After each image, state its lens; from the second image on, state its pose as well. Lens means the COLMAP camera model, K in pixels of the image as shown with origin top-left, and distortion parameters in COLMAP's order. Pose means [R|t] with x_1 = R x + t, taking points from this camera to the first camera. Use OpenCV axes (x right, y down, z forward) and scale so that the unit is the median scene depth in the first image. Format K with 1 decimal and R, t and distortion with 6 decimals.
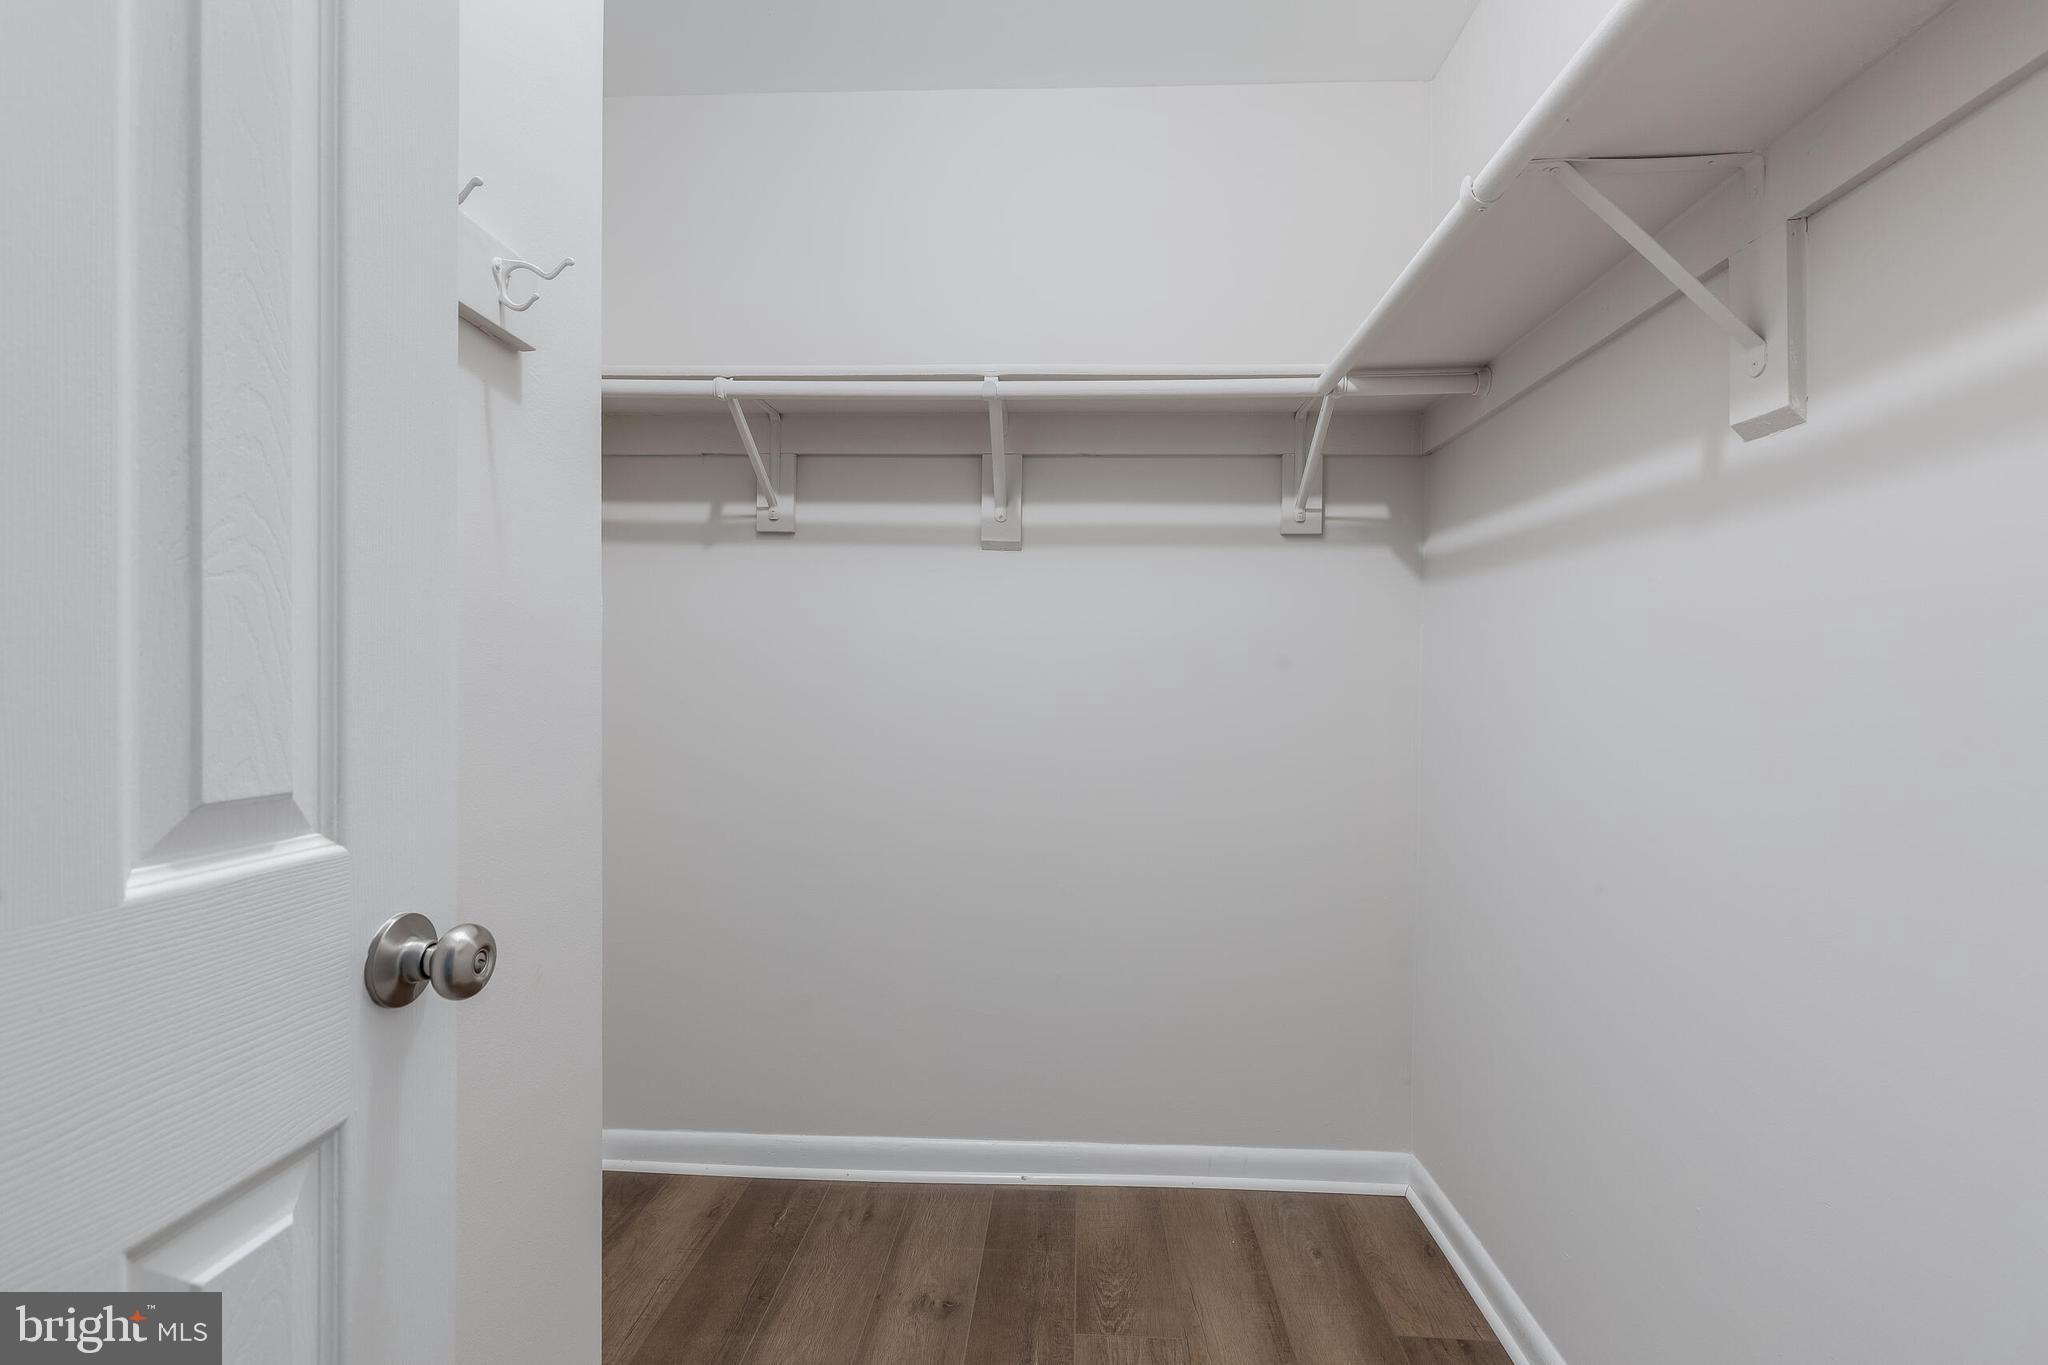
lens RADIAL K [[939.2, 0, 1031.4], [0, 939.2, 676.5], [0, 0, 1]] dist [0.000213, 0.000484]
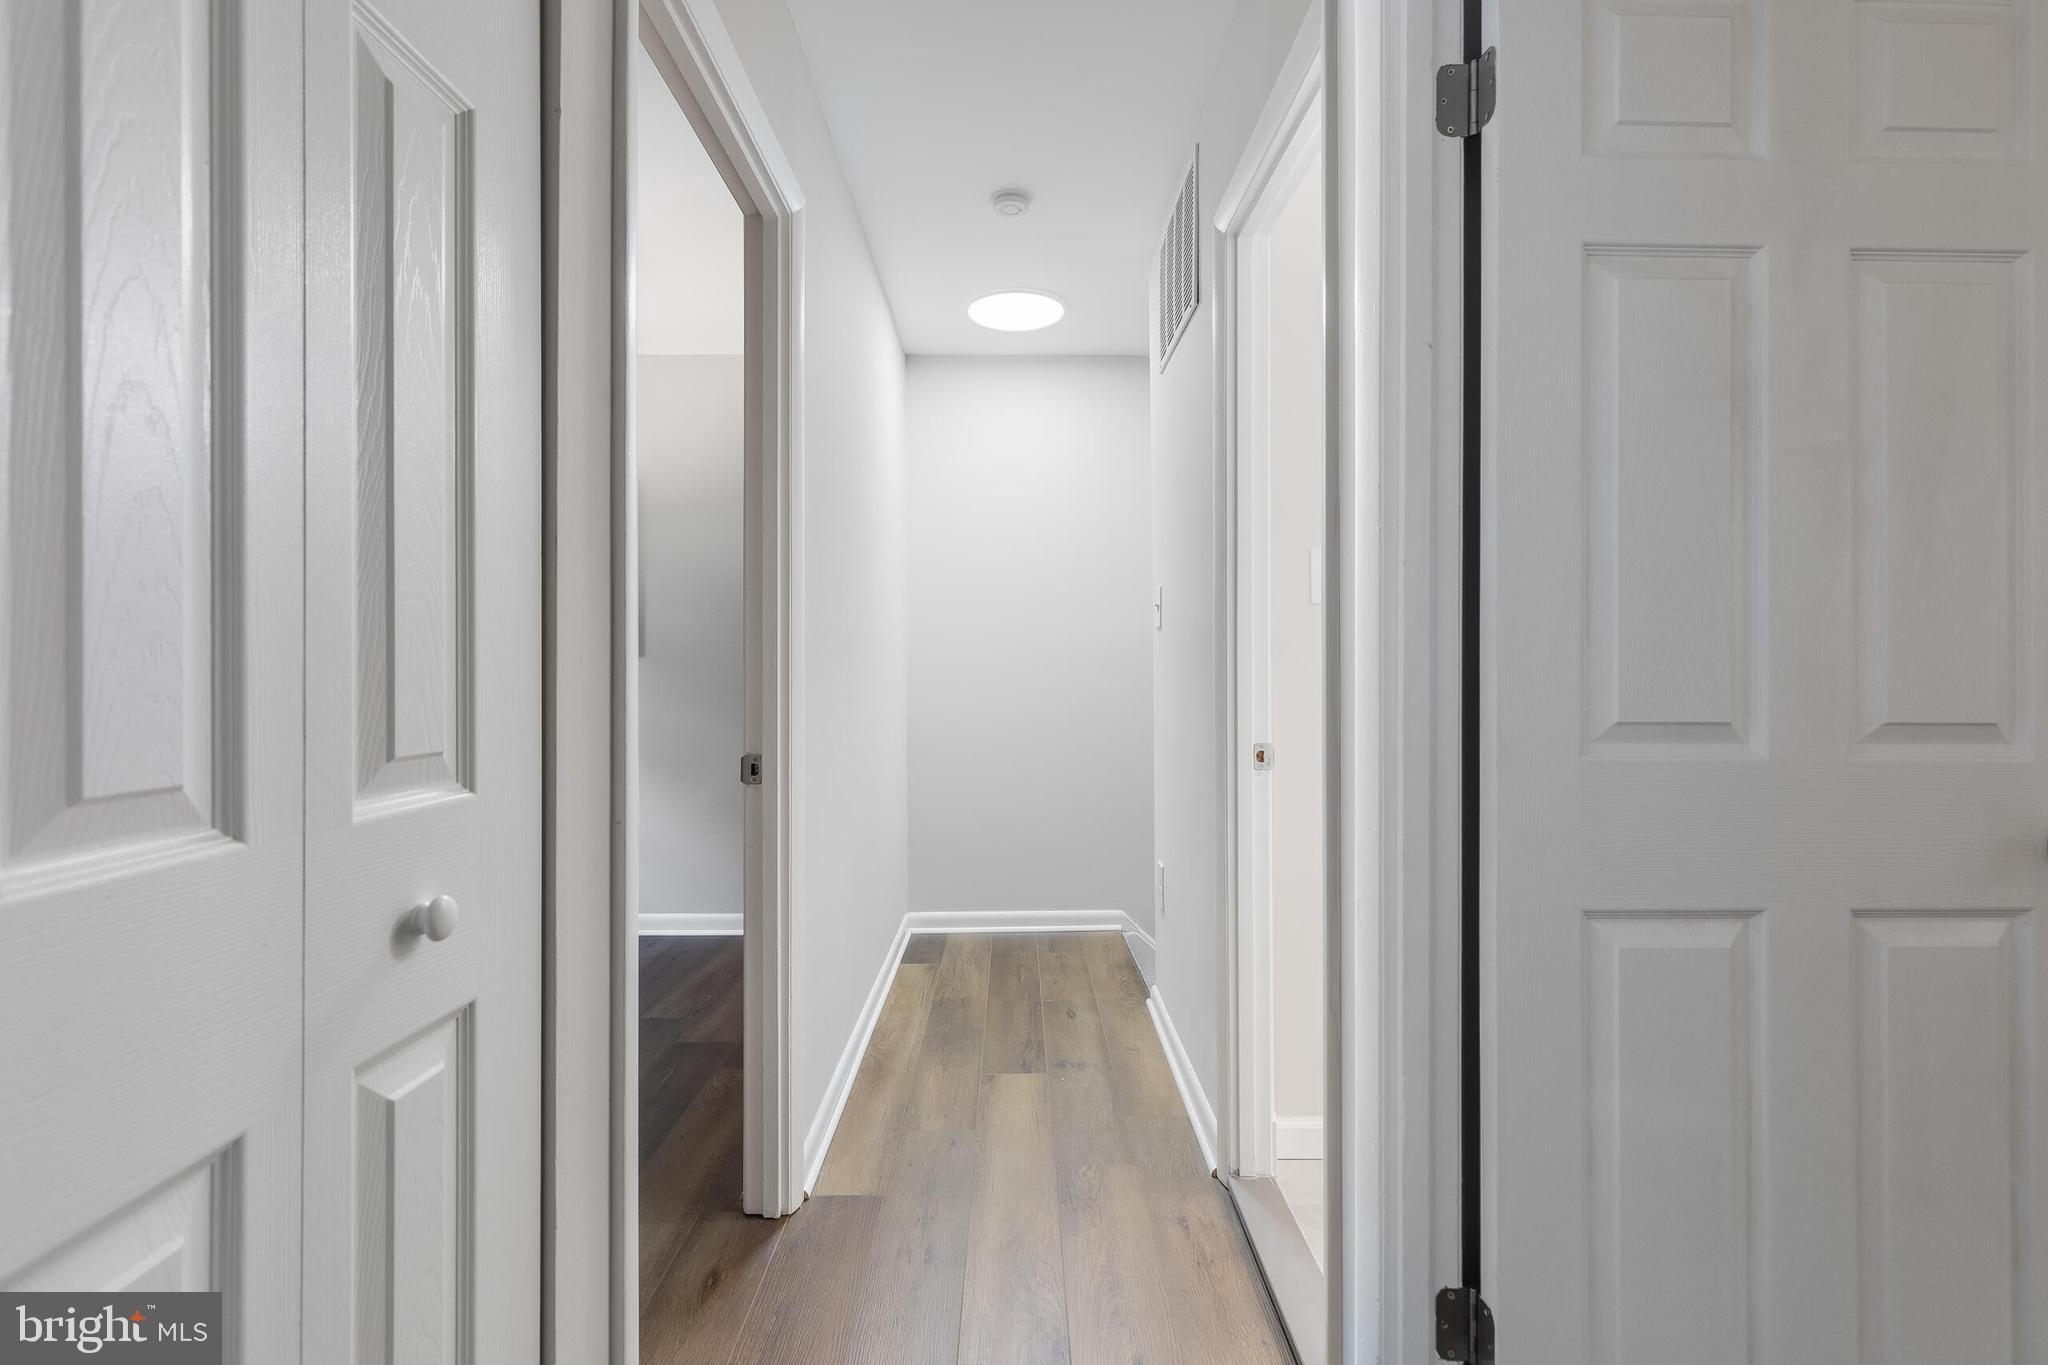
lens RADIAL K [[939.2, 0, 1022.8], [0, 939.2, 675.2], [0, 0, 1]] dist [0.000213, 0.000484]
pose [[0.998365, 0.005354, 0.056915, -0.045245], [-0.005729, 0.999963, 0.006423, 0.004205], [-0.056879, -0.006739, 0.998358, -0.450839]]
